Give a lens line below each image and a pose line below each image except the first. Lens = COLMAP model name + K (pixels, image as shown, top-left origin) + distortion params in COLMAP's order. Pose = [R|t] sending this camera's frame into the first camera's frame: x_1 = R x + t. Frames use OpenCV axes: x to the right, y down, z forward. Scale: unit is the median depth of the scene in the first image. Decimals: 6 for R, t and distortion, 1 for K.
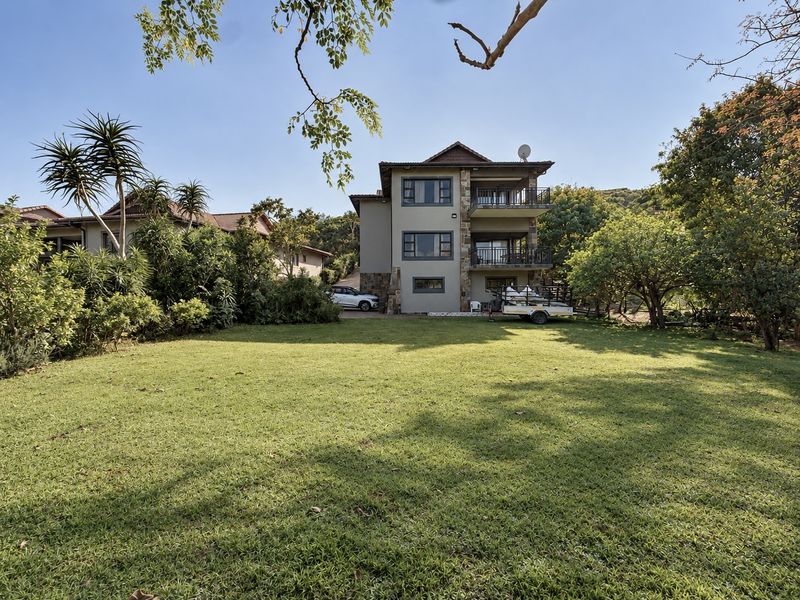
lens RADIAL K [[325.2, 0, 400.5], [0, 325.2, 297.2], [0, 0, 1]] dist [-0.001910, -0.000044]
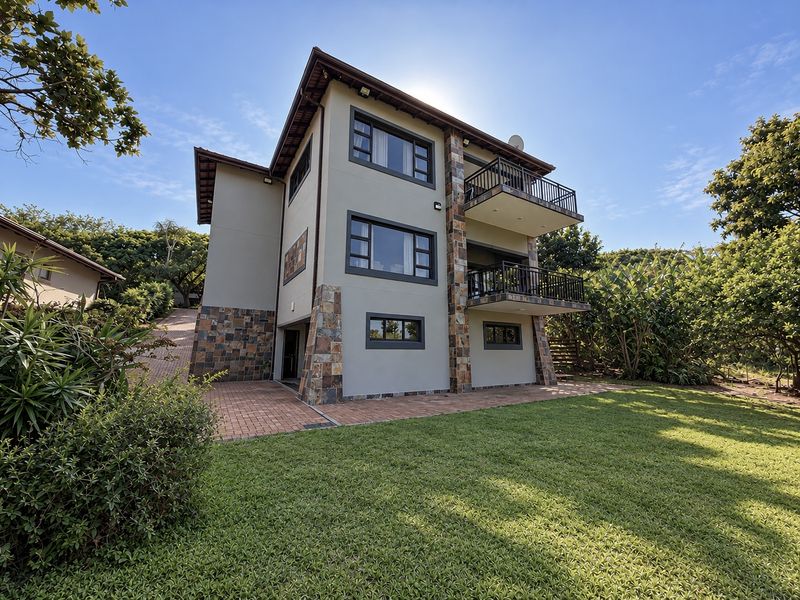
lens RADIAL K [[325.2, 0, 397.1], [0, 325.2, 298.5], [0, 0, 1]] dist [-0.001910, -0.000044]
pose [[0.866687, 0.094831, 0.489757, -0.145226], [-0.003068, 0.982760, -0.184862, 0.001936], [-0.498844, 0.158715, 0.852036, 0.591874]]
